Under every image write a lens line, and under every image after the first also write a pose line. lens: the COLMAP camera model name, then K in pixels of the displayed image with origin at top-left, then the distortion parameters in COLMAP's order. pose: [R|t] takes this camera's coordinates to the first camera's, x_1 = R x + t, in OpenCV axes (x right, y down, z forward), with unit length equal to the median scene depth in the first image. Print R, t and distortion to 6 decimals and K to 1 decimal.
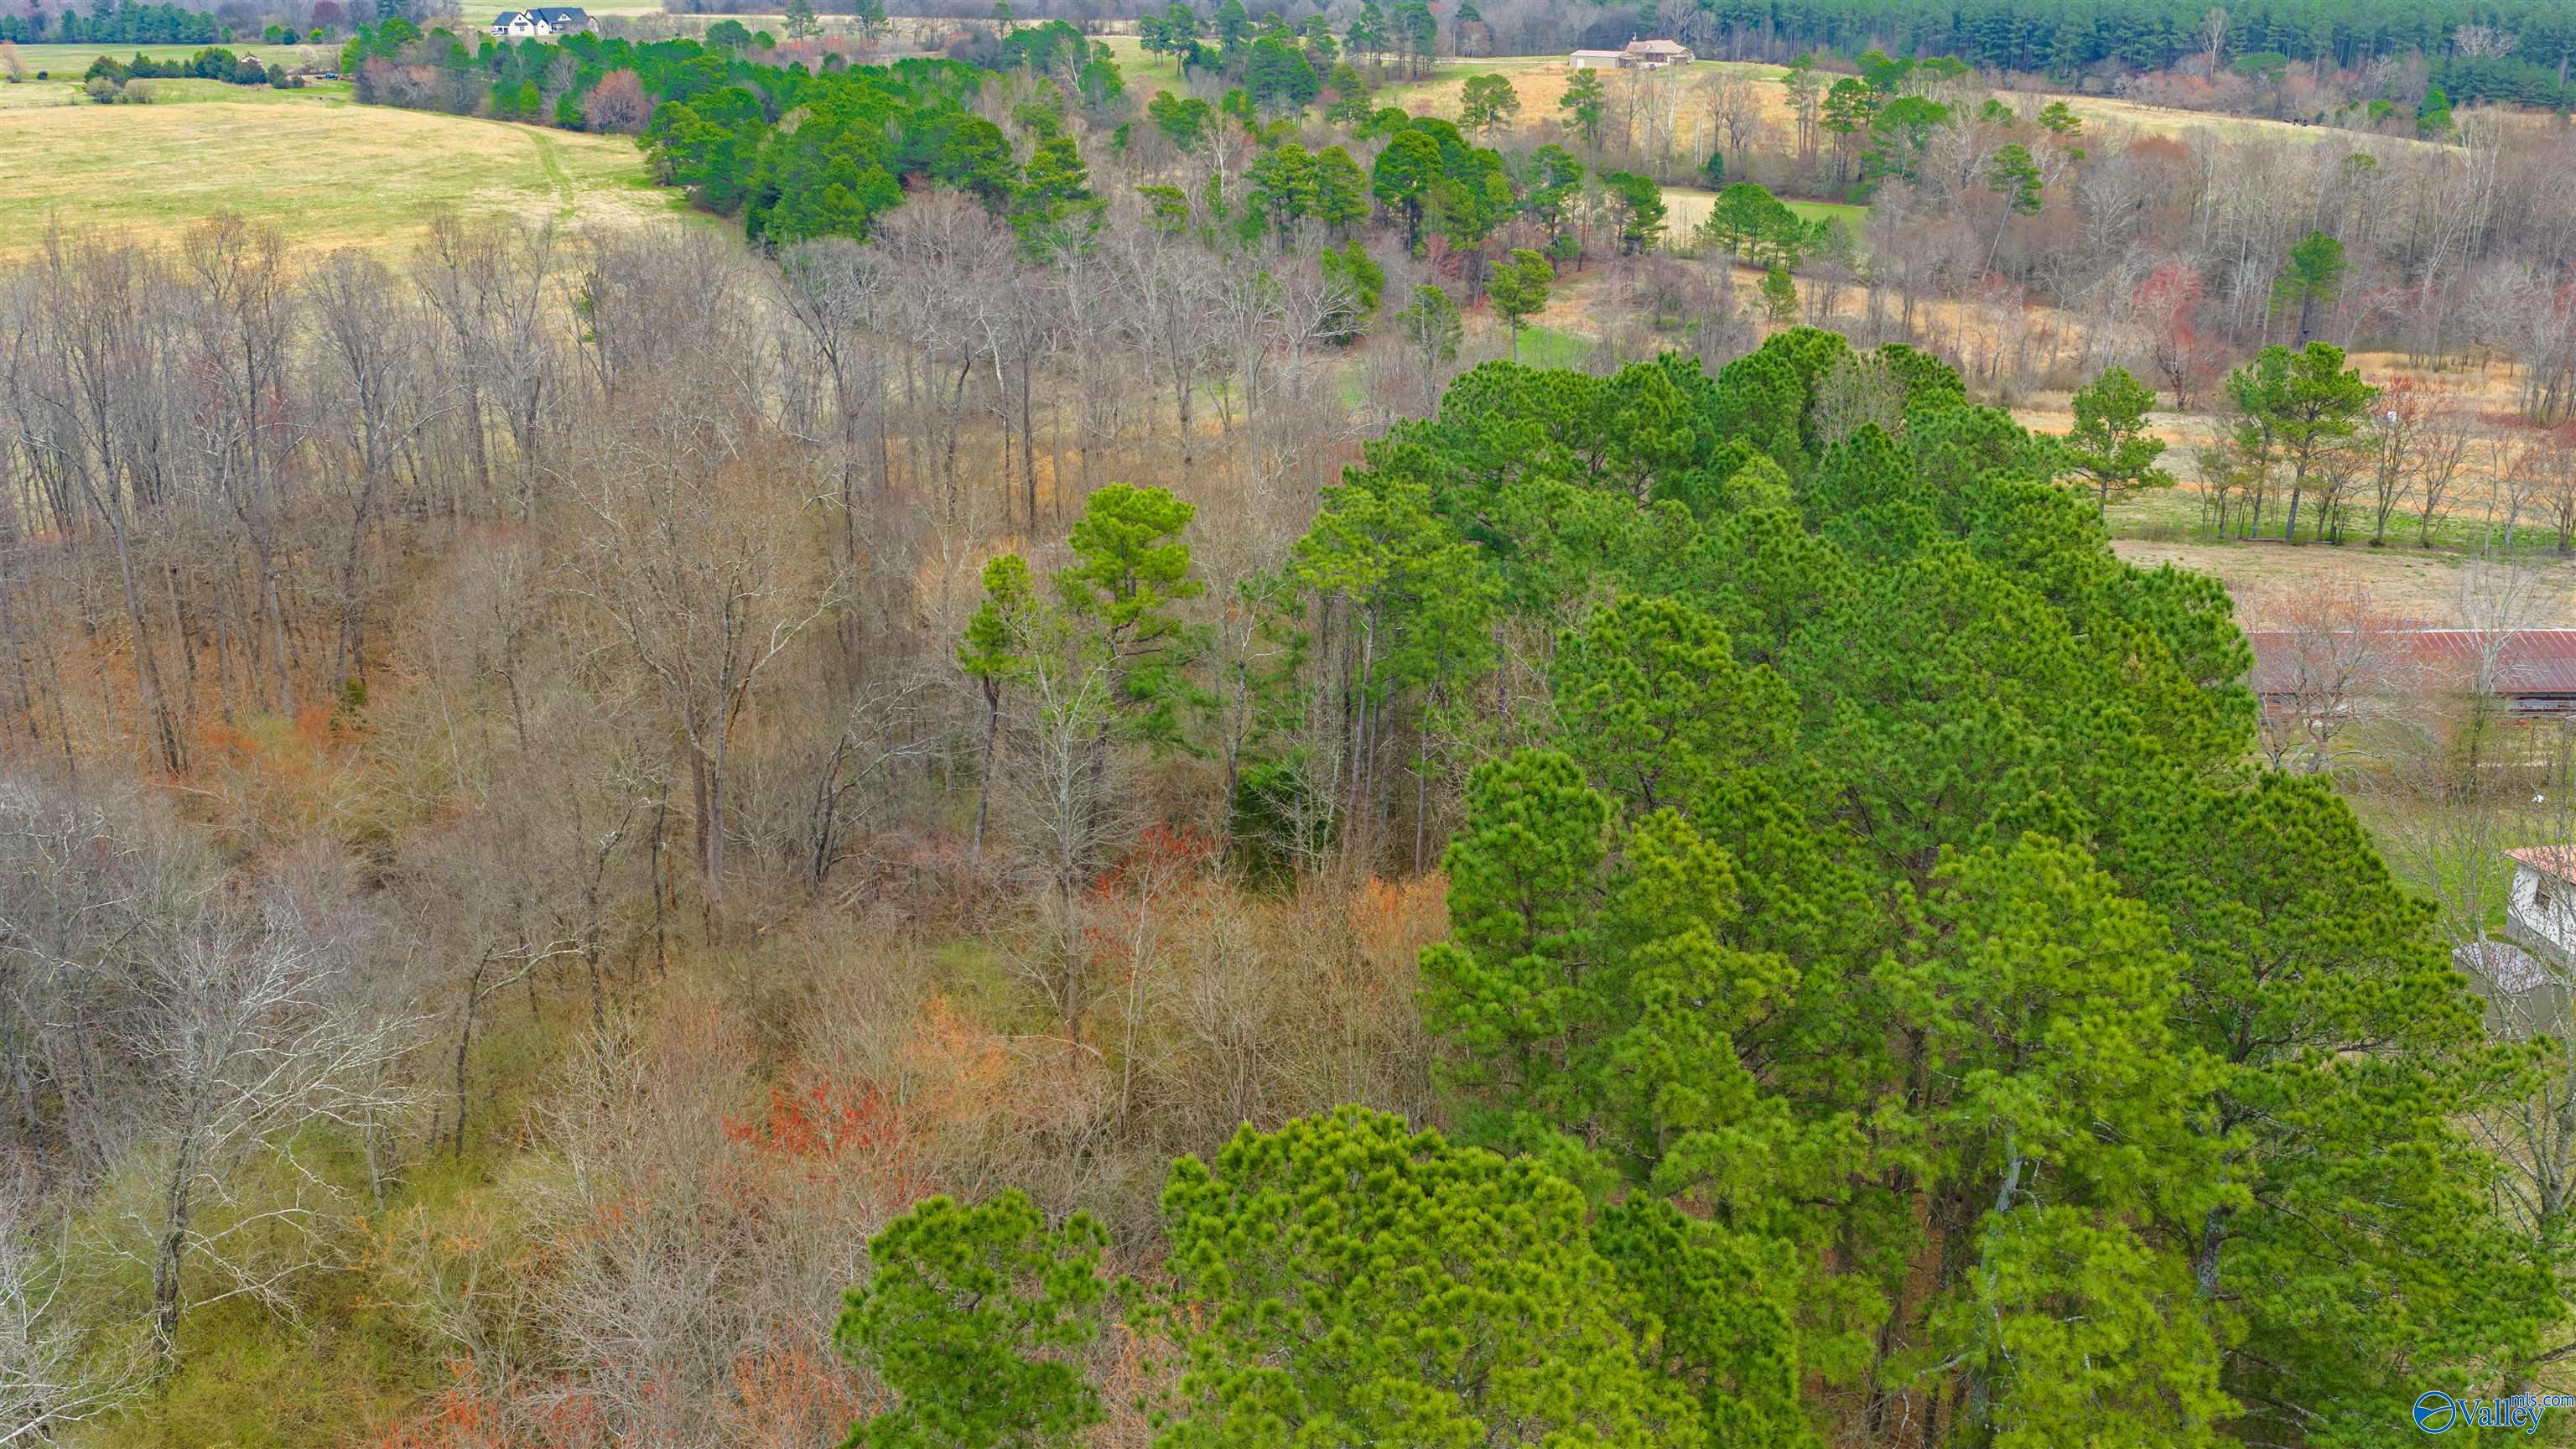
lens RADIAL K [[2124.0, 0, 1275.1], [0, 2124.0, 718.2], [0, 0, 1]] dist [-0.000324, -0.016953]
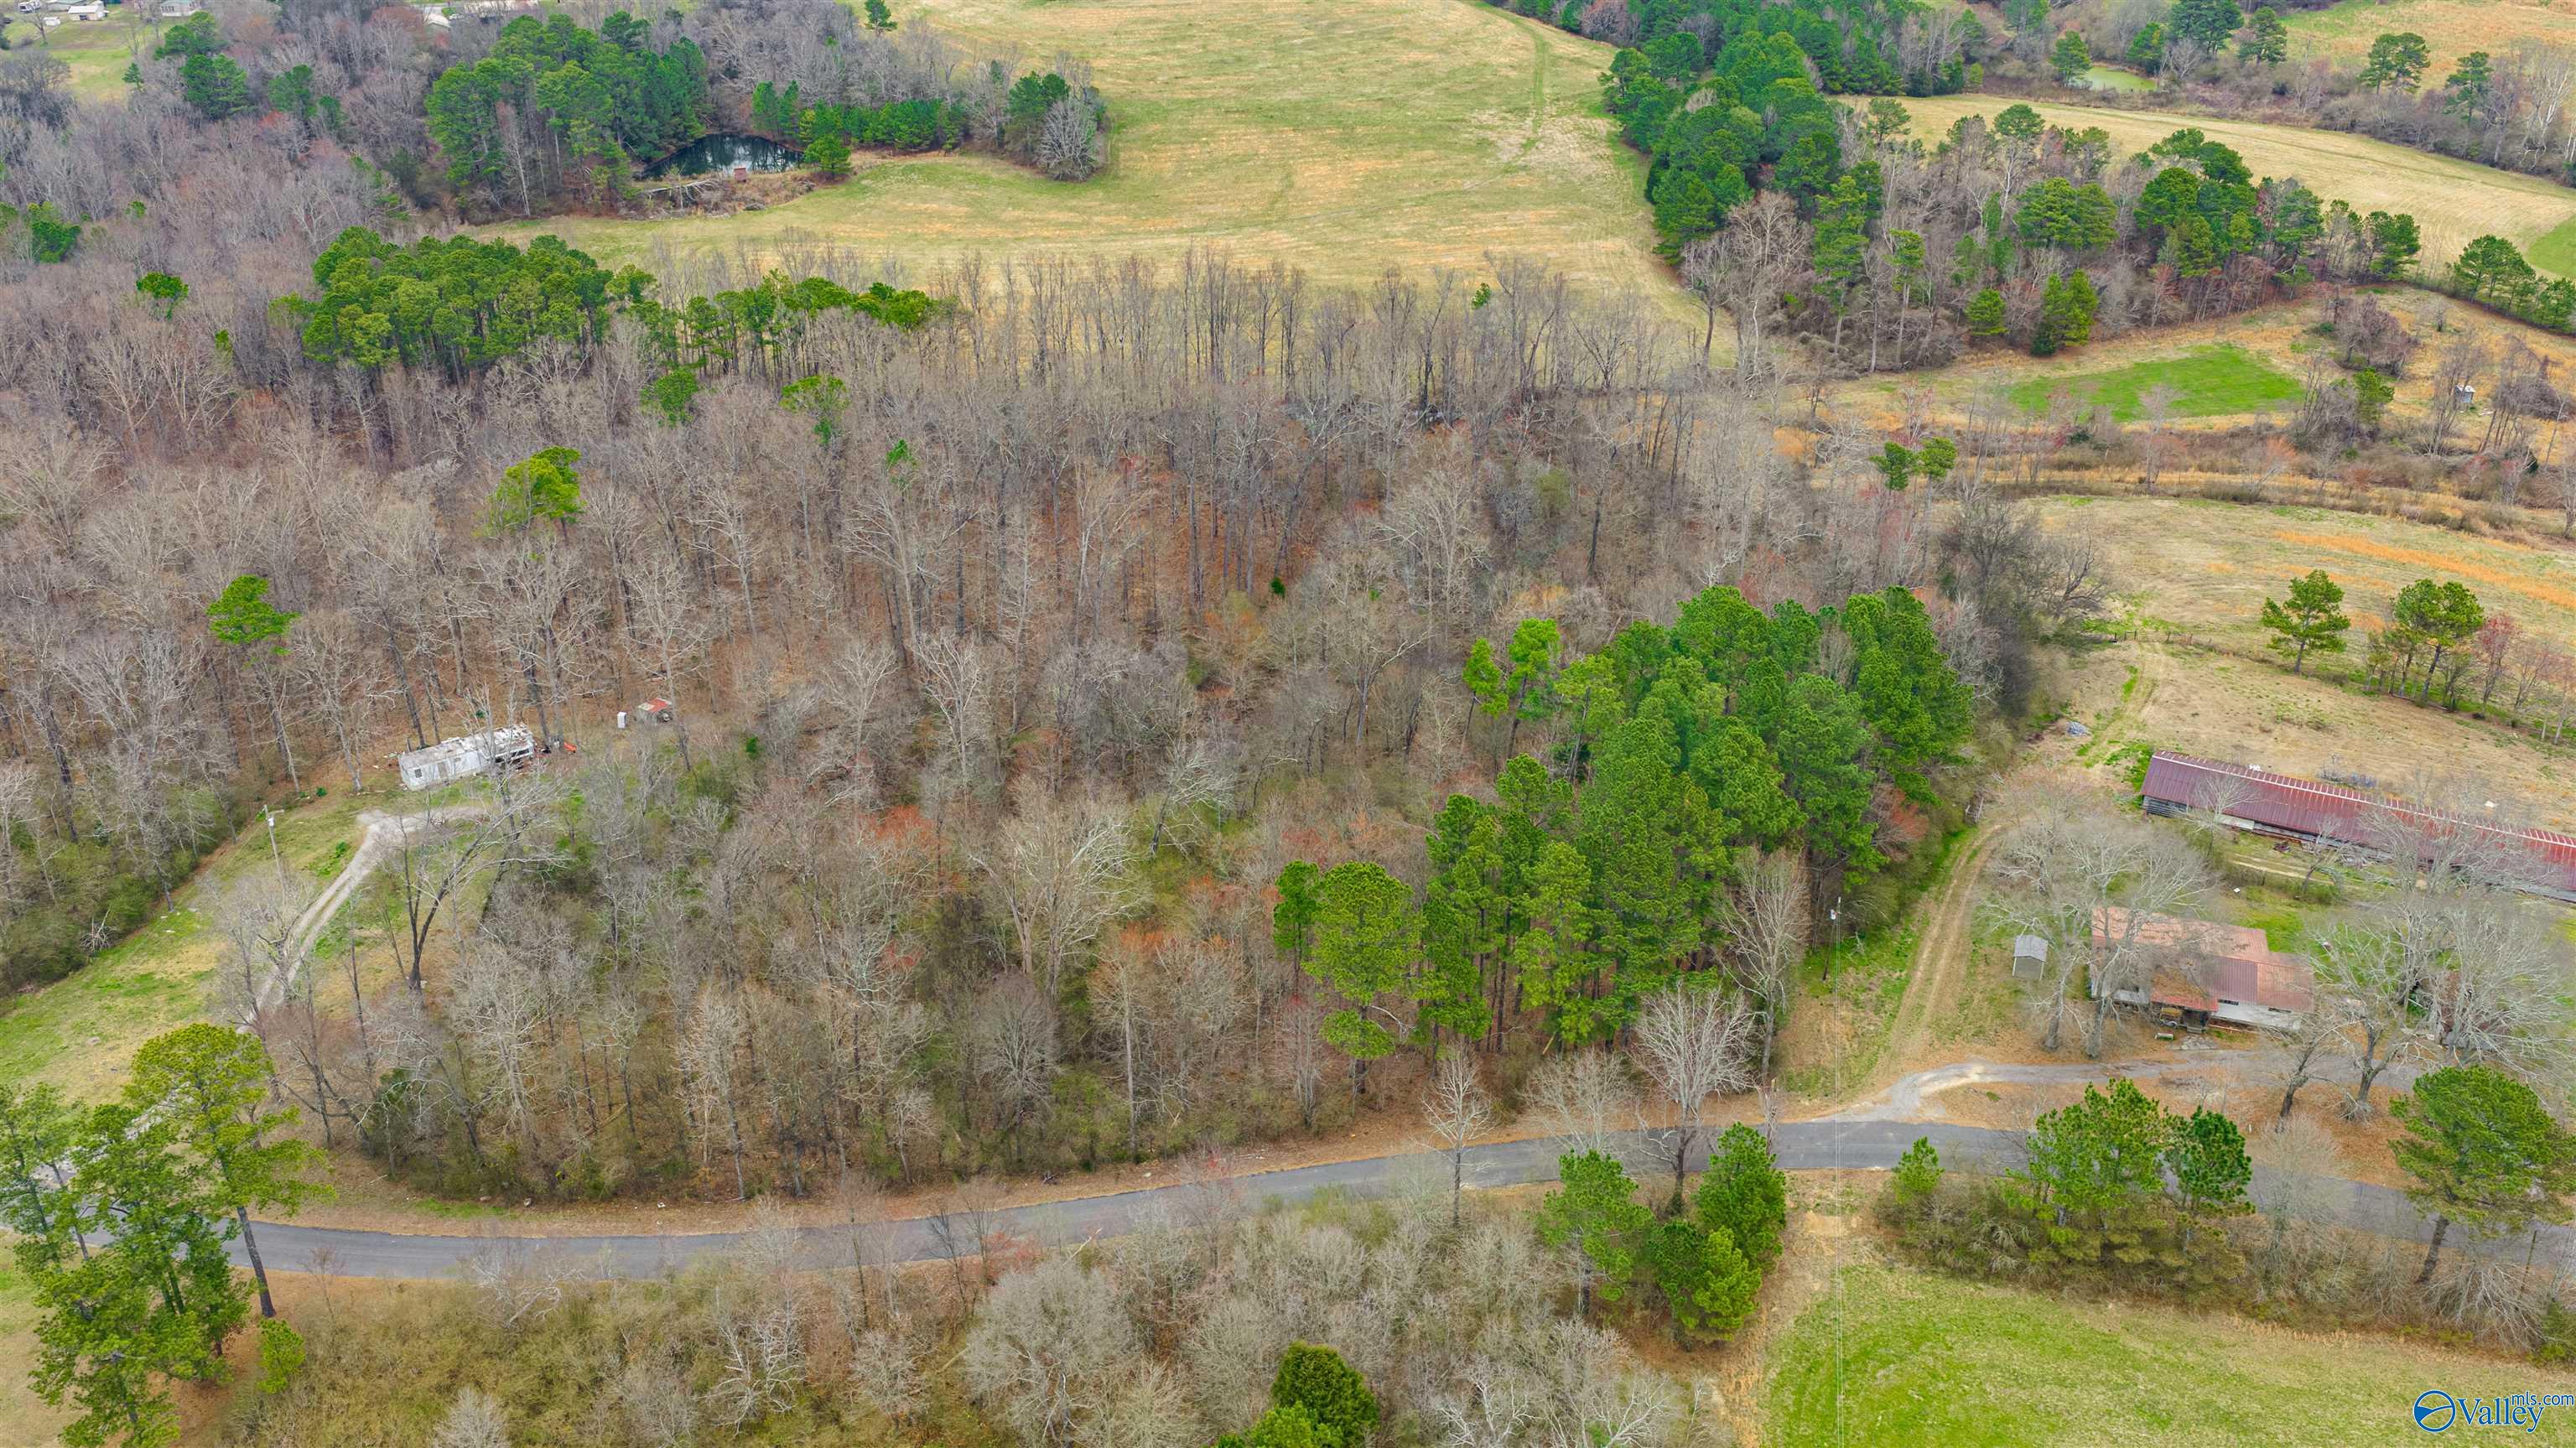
lens RADIAL K [[2123.9, 0, 1288.4], [0, 2123.9, 718.7], [0, 0, 1]] dist [-0.000324, -0.016953]
pose [[0.885506, 0.220129, -0.409172, 0.132803], [-0.162169, 0.971692, 0.171800, -0.070113], [0.435408, -0.085775, 0.896138, -0.253850]]
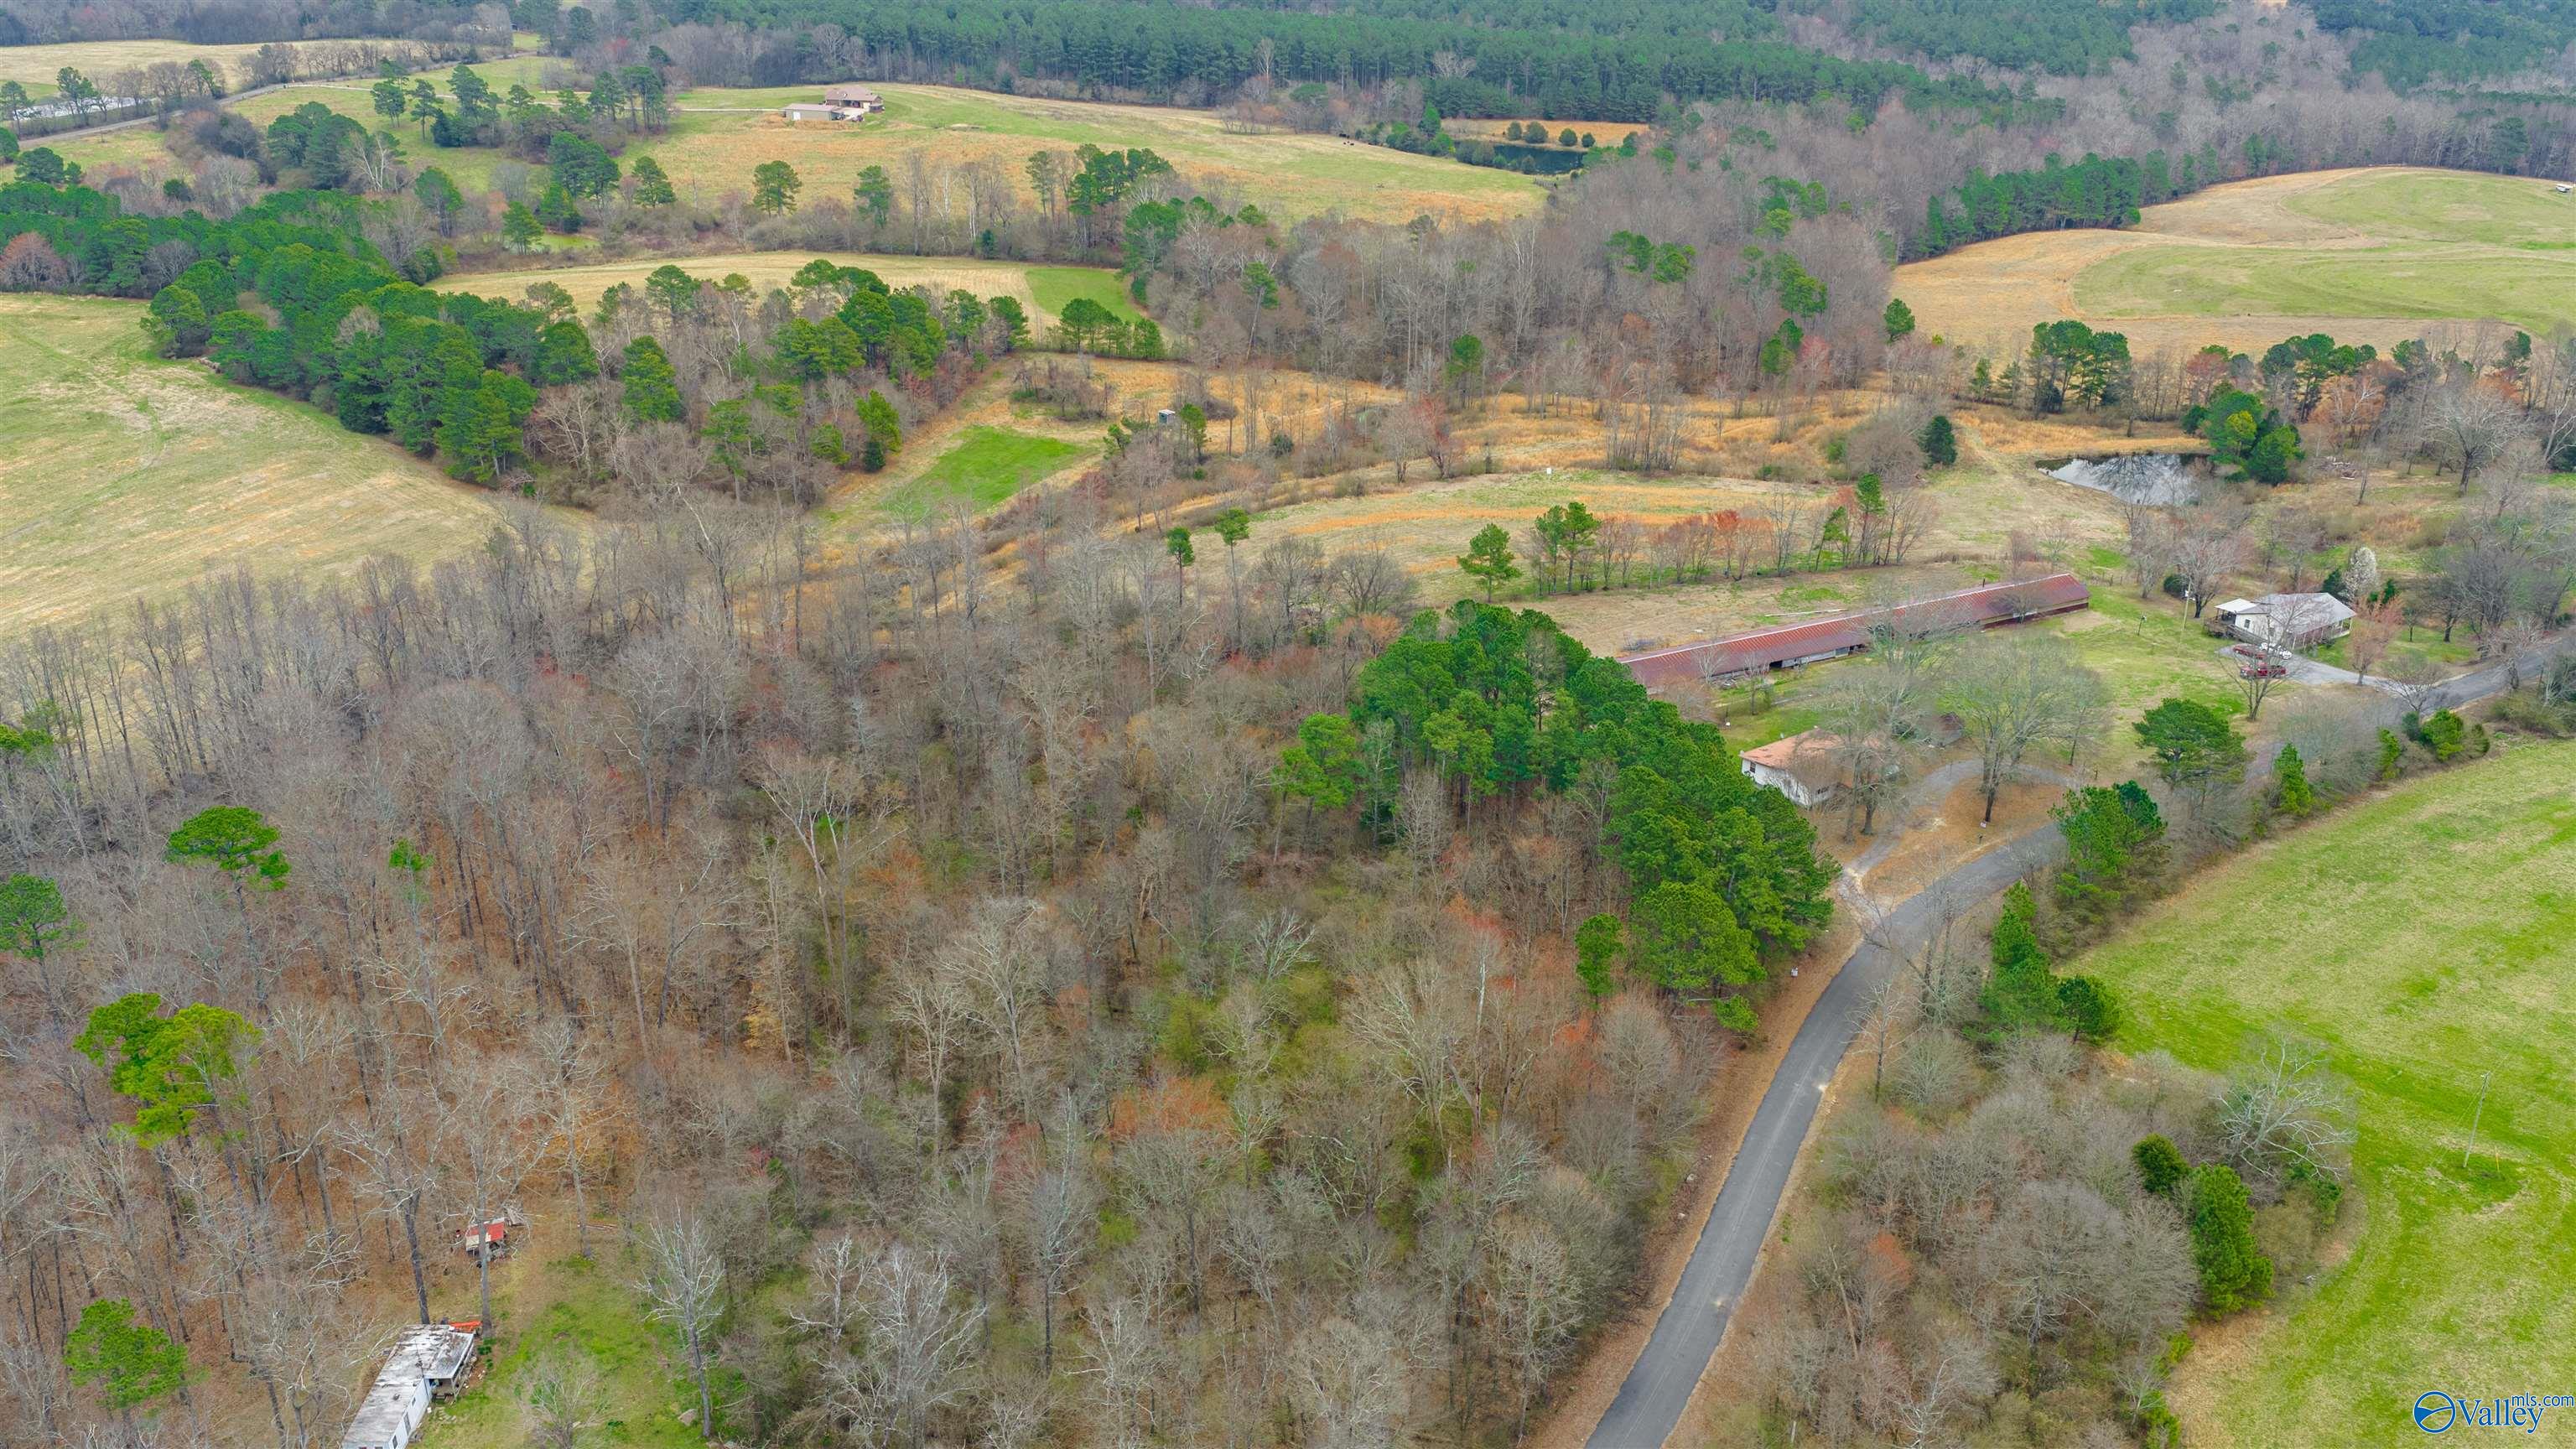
lens RADIAL K [[2124.0, 0, 1290.7], [0, 2124.0, 728.2], [0, 0, 1]] dist [-0.000324, -0.016953]
pose [[0.890386, -0.172606, 0.421212, -0.234691], [0.144470, 0.984635, 0.098097, -0.068518], [-0.431672, -0.026492, 0.901641, -0.270033]]
